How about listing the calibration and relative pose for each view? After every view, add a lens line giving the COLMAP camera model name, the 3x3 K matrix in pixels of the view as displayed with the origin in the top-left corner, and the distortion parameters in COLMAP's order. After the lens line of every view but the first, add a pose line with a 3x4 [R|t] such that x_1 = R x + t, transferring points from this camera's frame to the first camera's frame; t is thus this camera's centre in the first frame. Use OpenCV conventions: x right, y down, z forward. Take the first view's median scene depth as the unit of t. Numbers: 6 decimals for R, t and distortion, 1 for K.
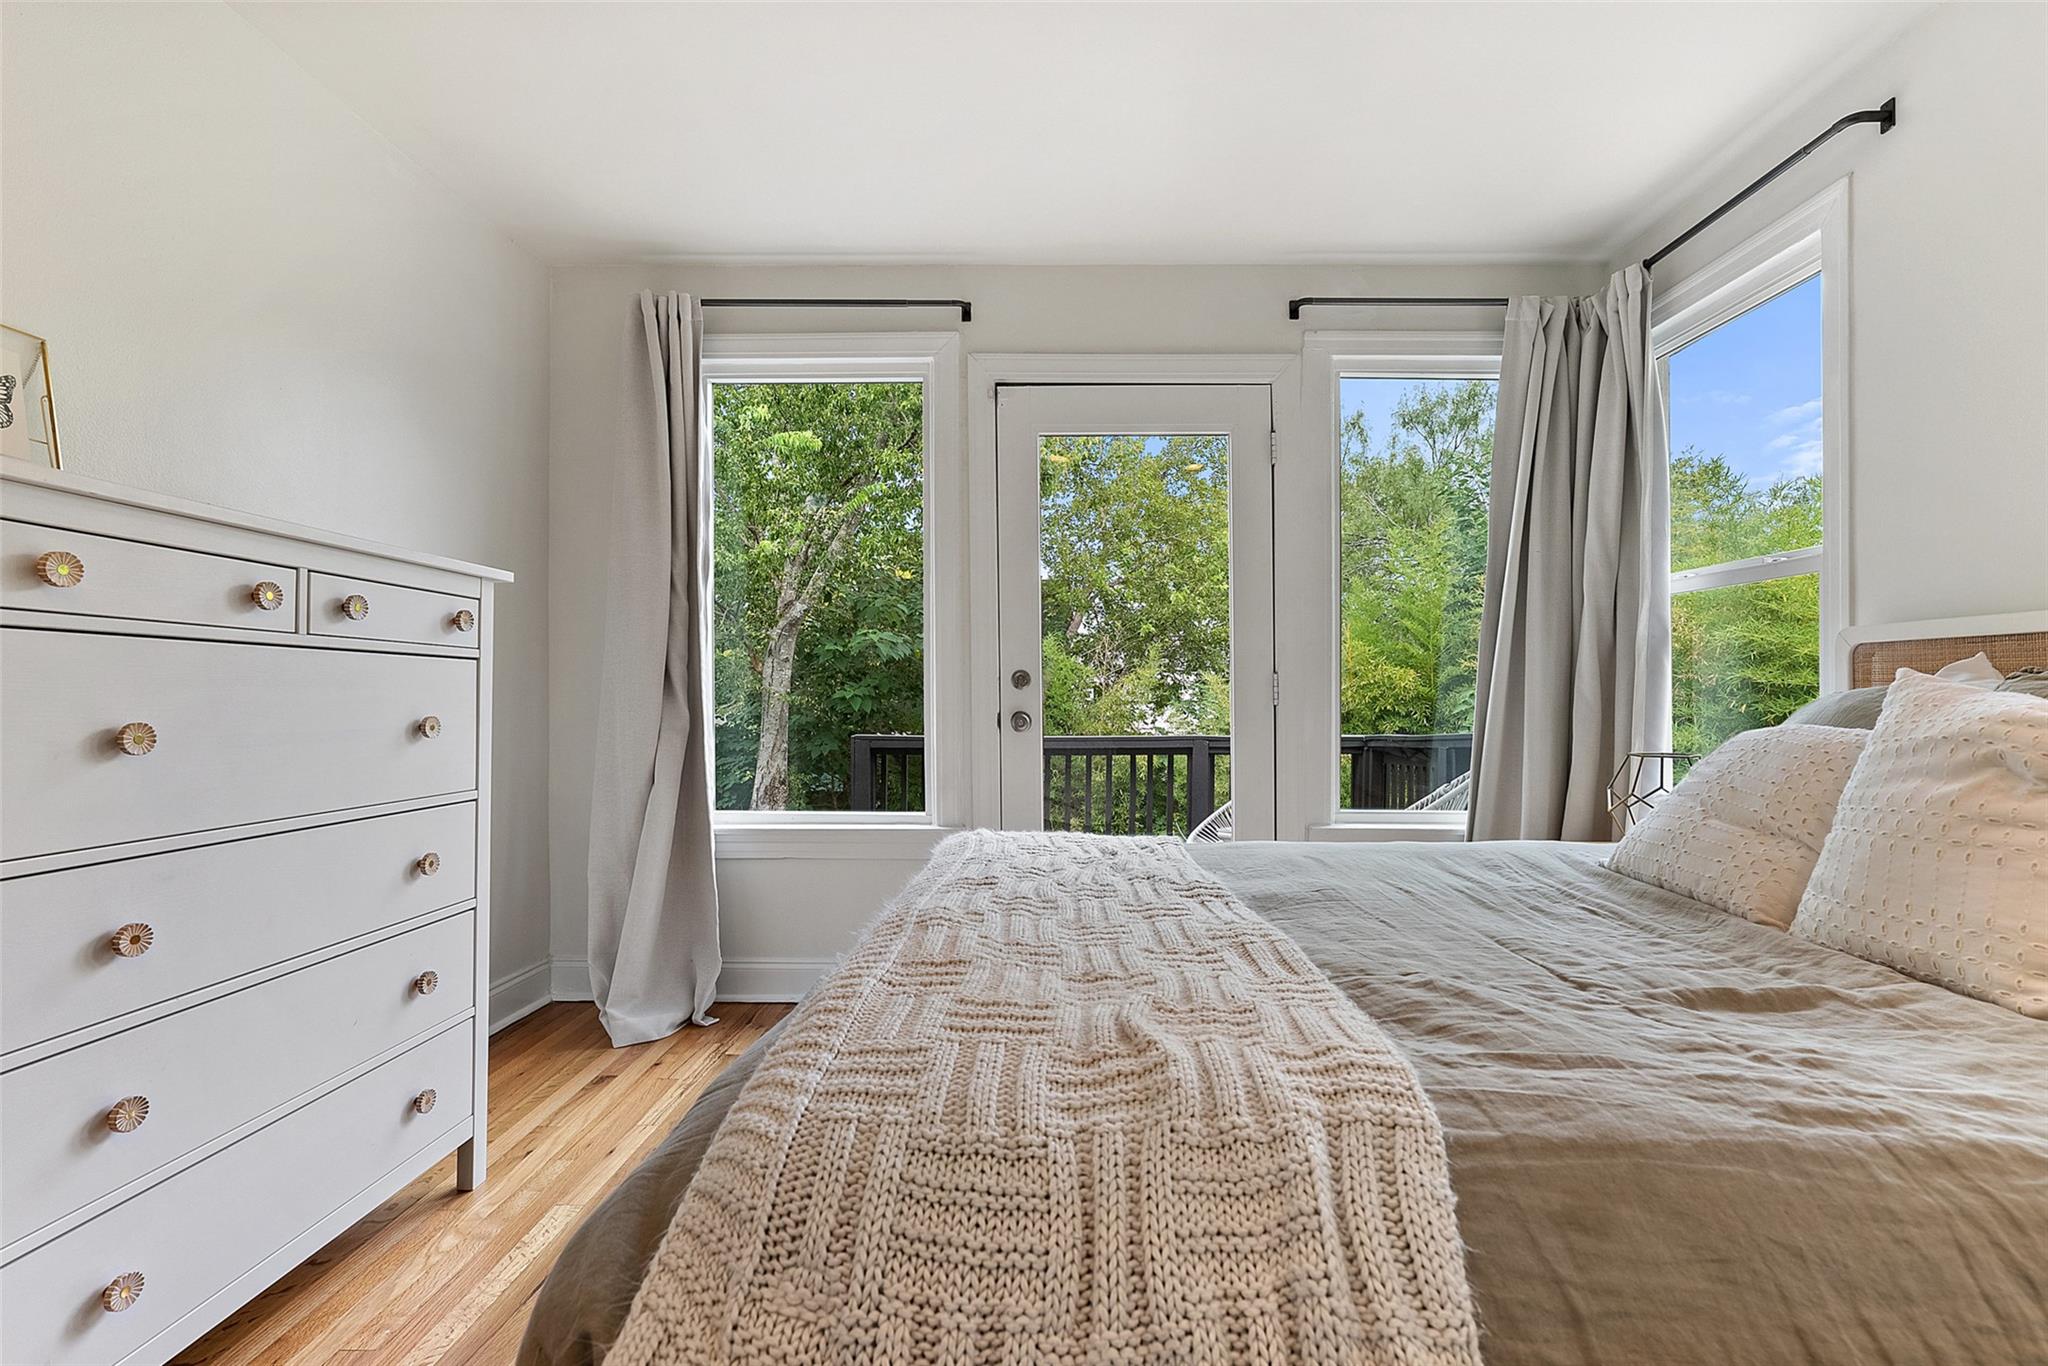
lens RADIAL K [[937.5, 0, 1025.0], [0, 937.5, 683.1], [0, 0, 1]] dist [-0.024612, 0.016884]
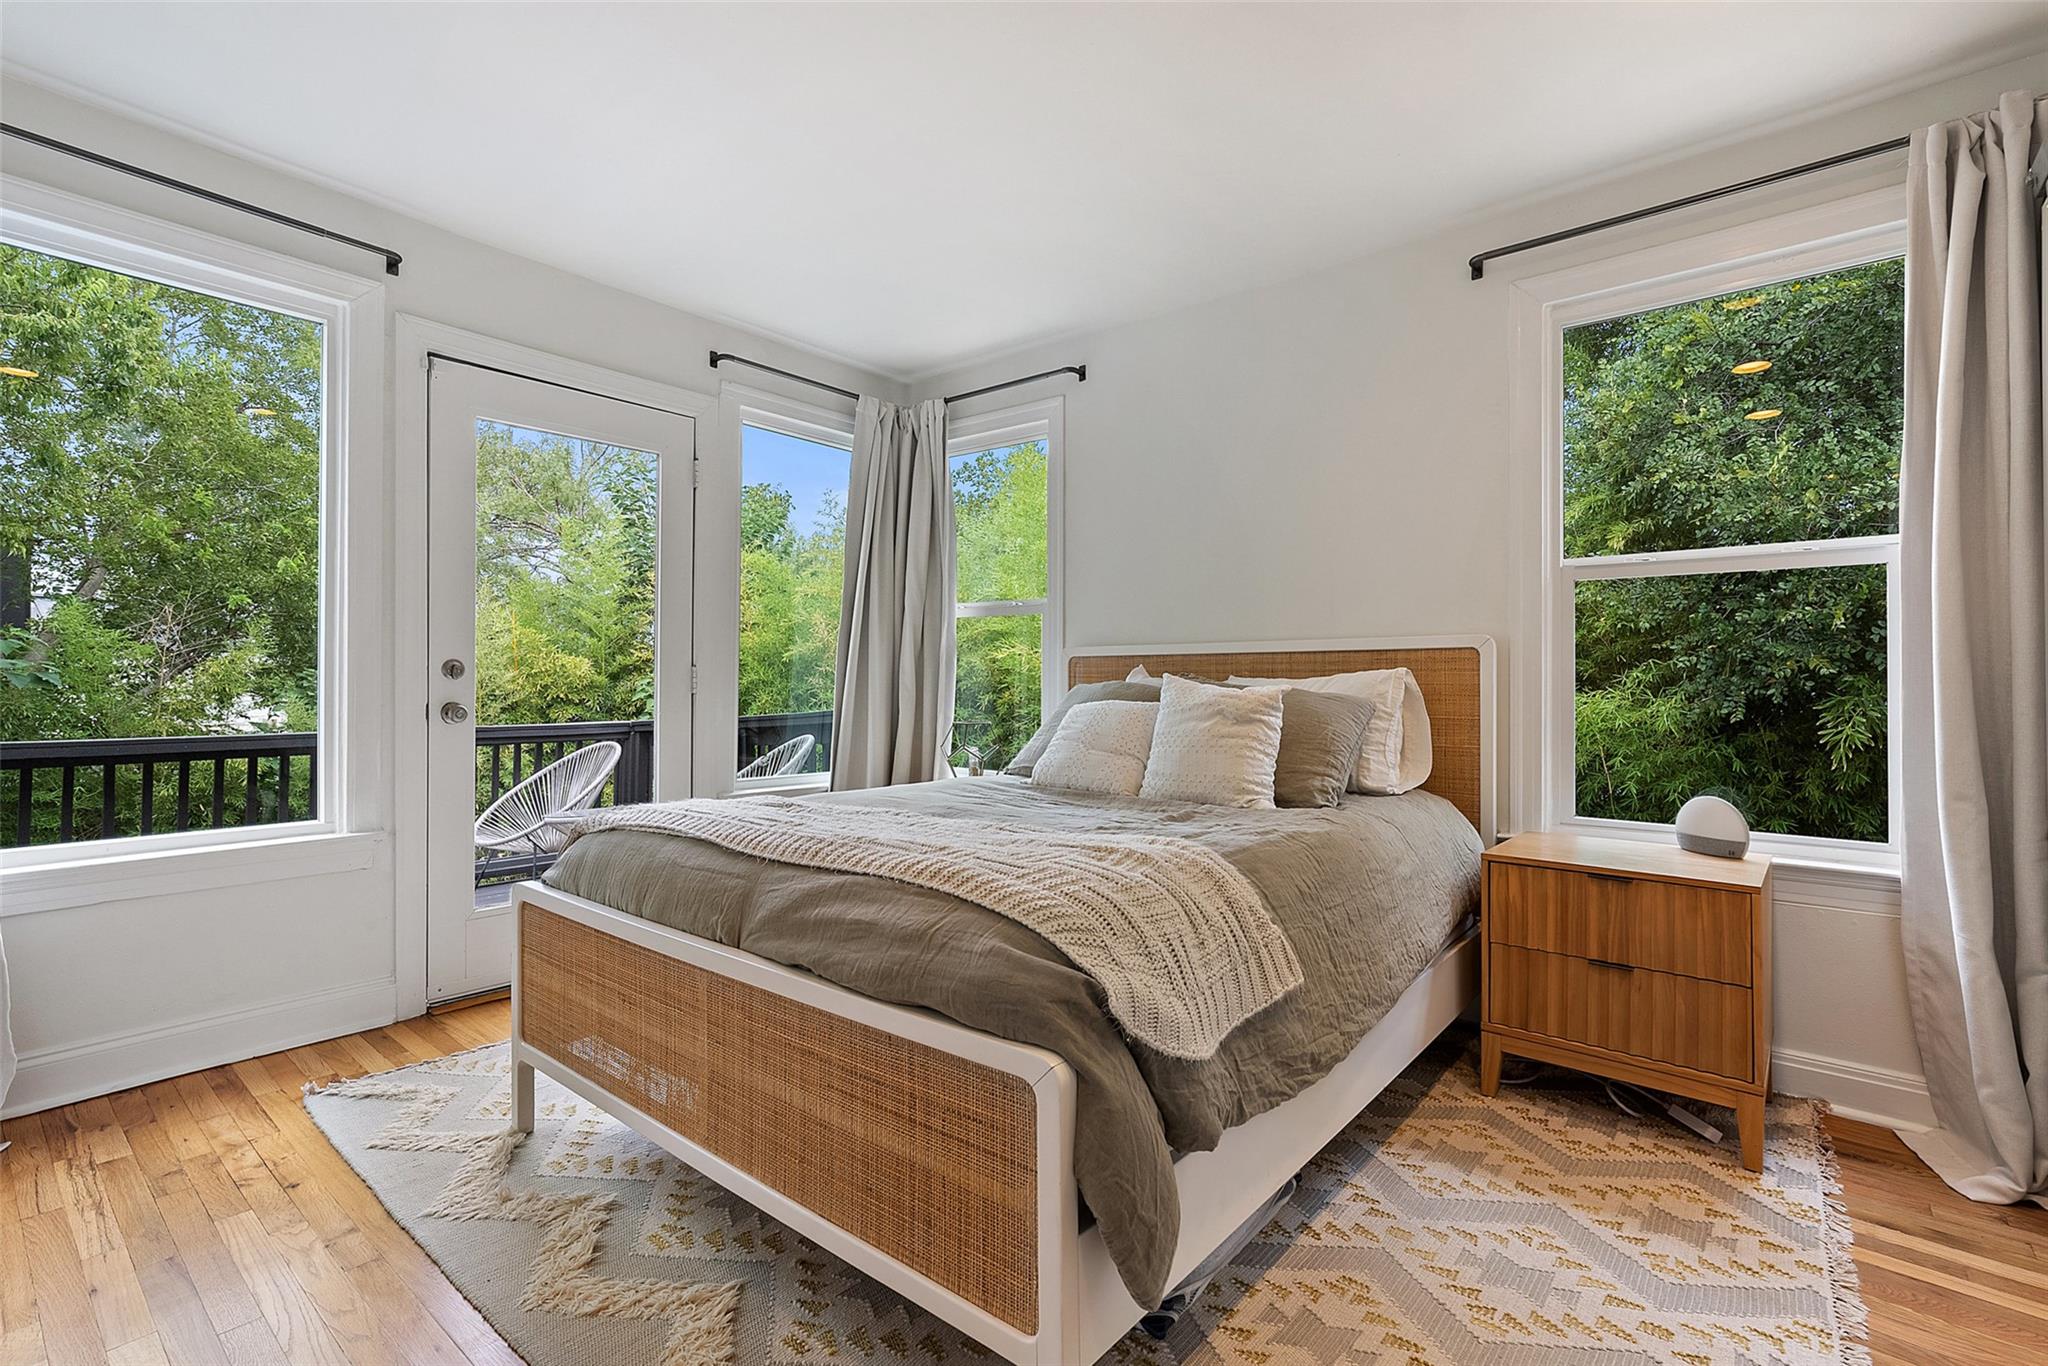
lens RADIAL K [[937.5, 0, 1019.1], [0, 937.5, 672.3], [0, 0, 1]] dist [-0.024612, 0.016884]
pose [[0.622307, 0.007524, 0.782737, -0.398438], [-0.009423, 0.999953, -0.002120, -0.004141], [-0.782717, -0.006057, 0.622349, -0.043394]]
